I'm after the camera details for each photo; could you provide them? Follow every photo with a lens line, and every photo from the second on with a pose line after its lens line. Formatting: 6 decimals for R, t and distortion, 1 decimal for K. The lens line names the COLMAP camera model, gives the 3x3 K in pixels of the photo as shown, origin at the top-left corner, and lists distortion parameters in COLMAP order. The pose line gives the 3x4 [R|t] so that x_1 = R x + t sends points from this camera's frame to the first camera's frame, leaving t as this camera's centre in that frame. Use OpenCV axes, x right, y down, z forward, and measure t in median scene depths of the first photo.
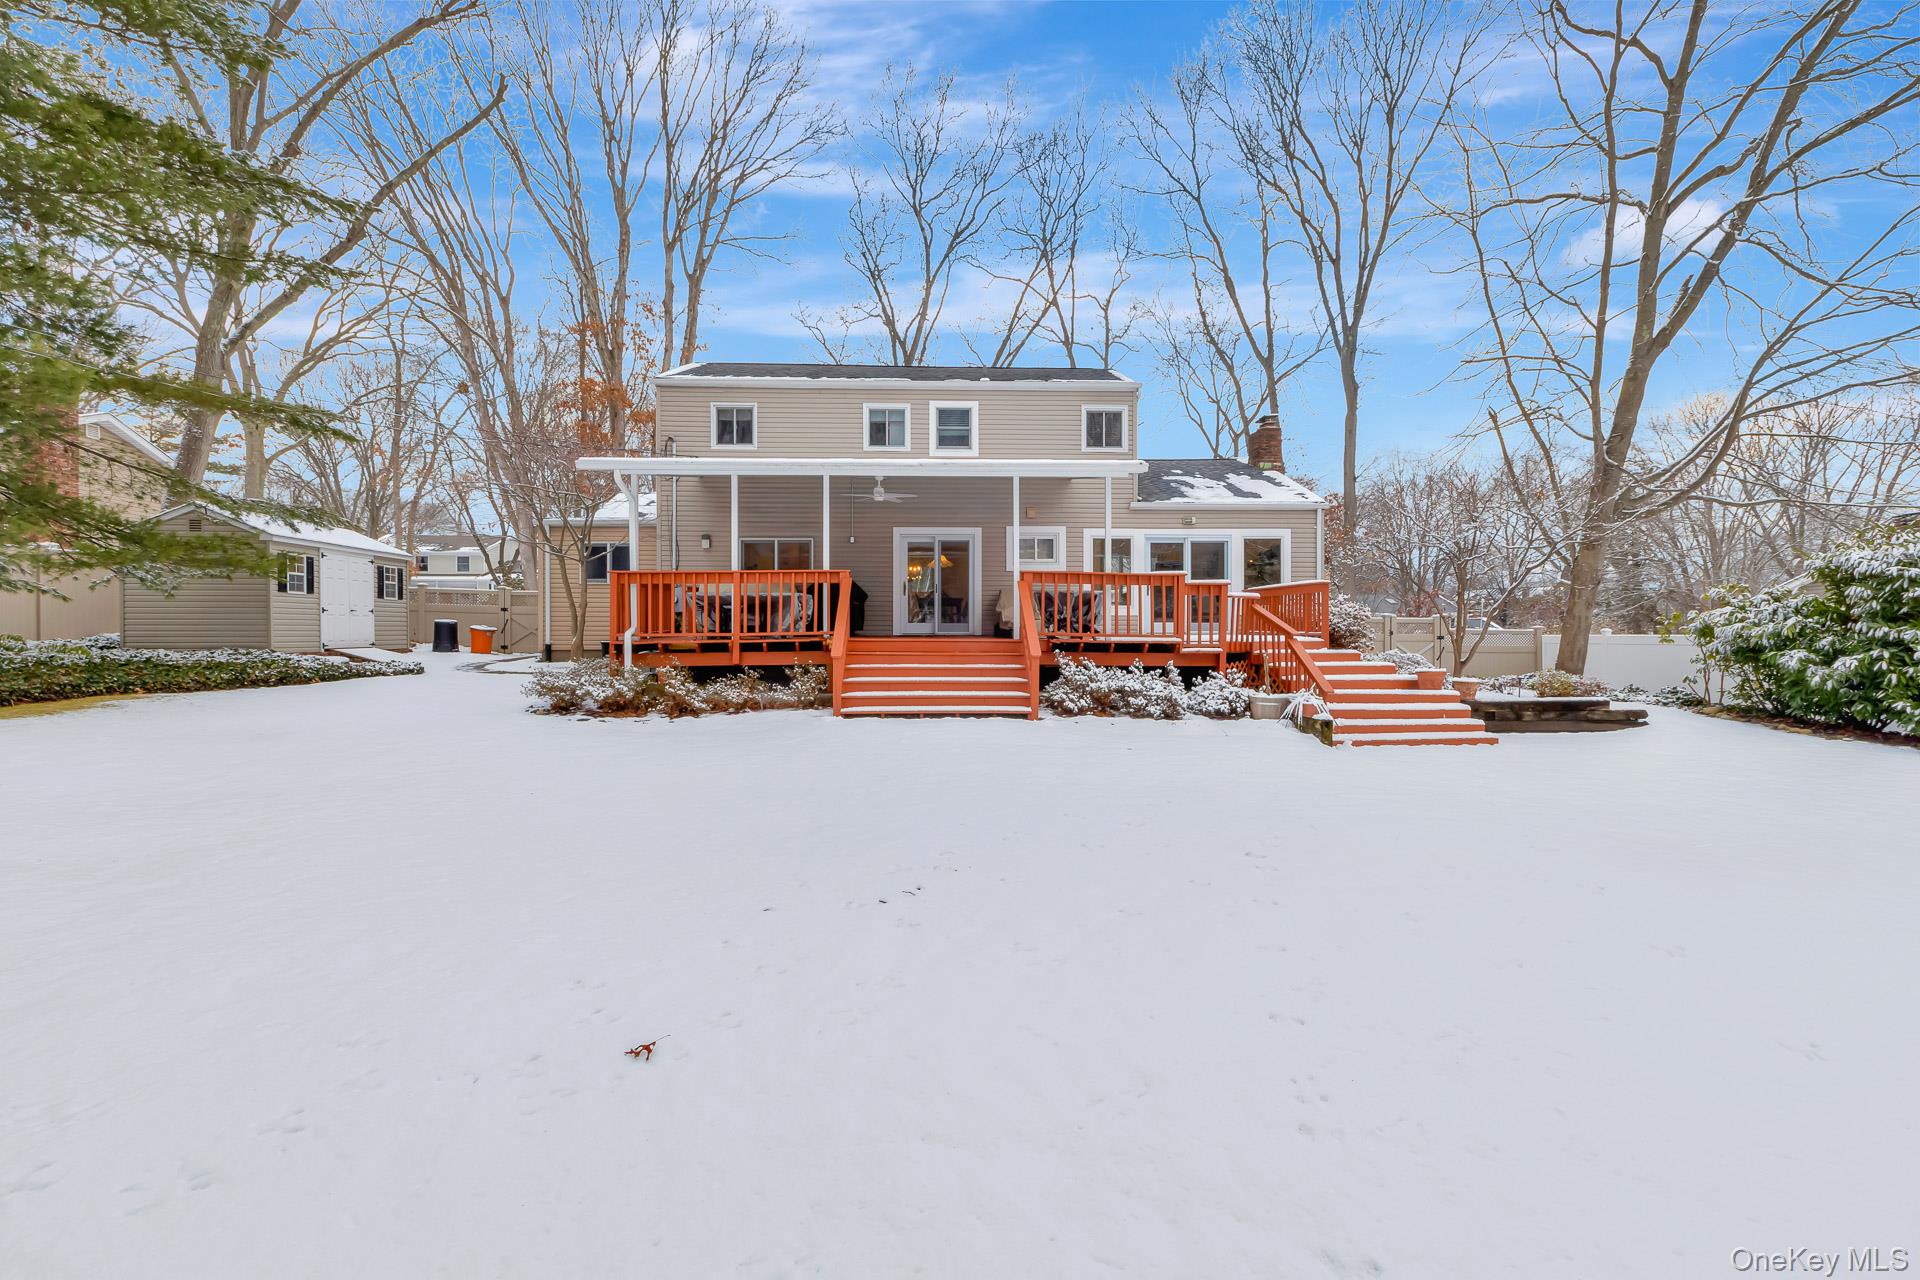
lens RADIAL K [[880.2, 0, 960.8], [0, 880.2, 637.4], [0, 0, 1]] dist [0.008311, 0.000341]
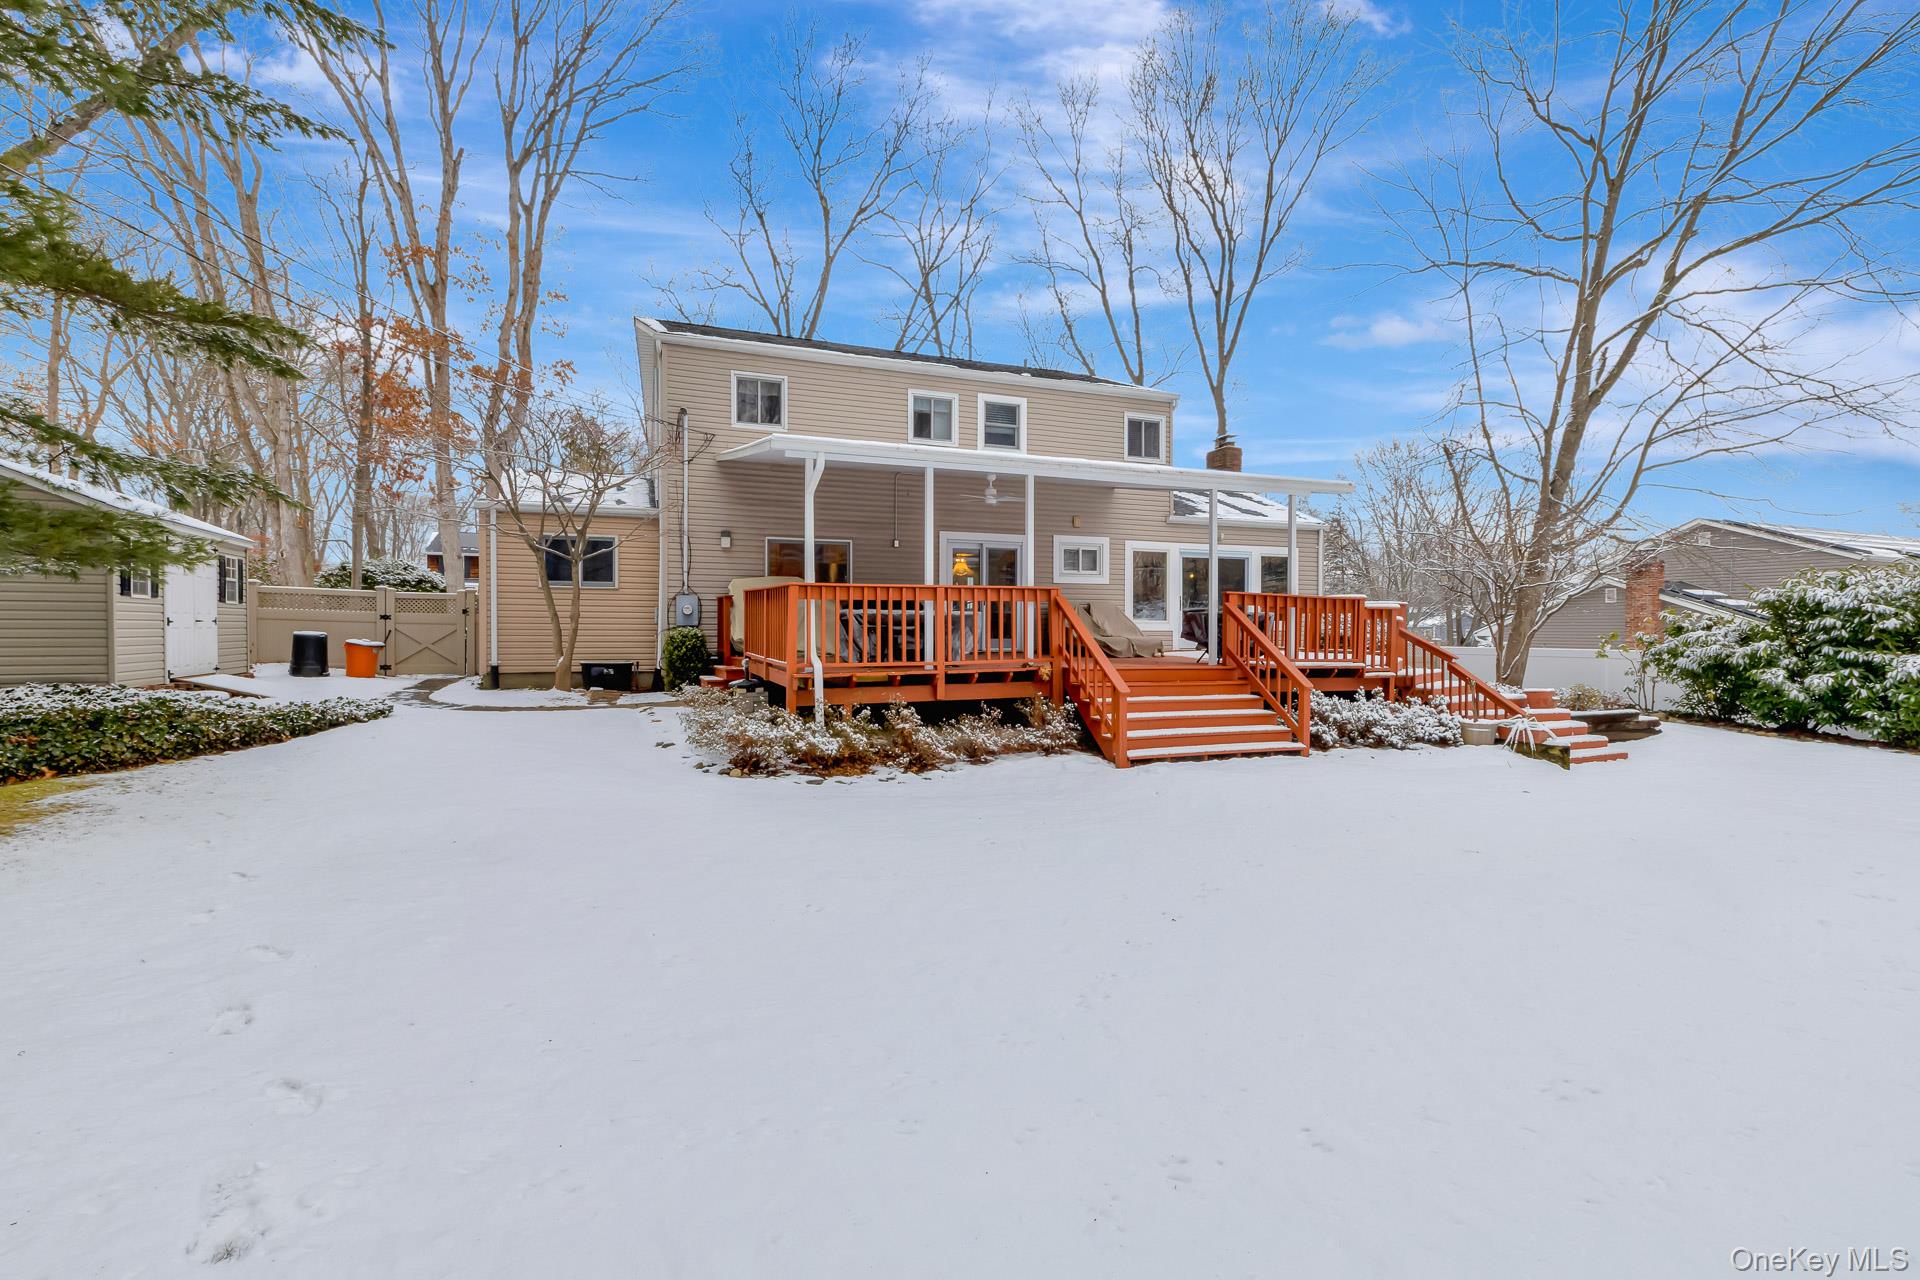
lens RADIAL K [[880.2, 0, 973.7], [0, 880.2, 636.8], [0, 0, 1]] dist [0.008311, 0.000341]
pose [[0.943963, 0.001000, 0.330049, -0.407197], [-0.002096, 0.999993, 0.002966, -0.025204], [-0.330044, -0.003491, 0.943959, 0.177744]]
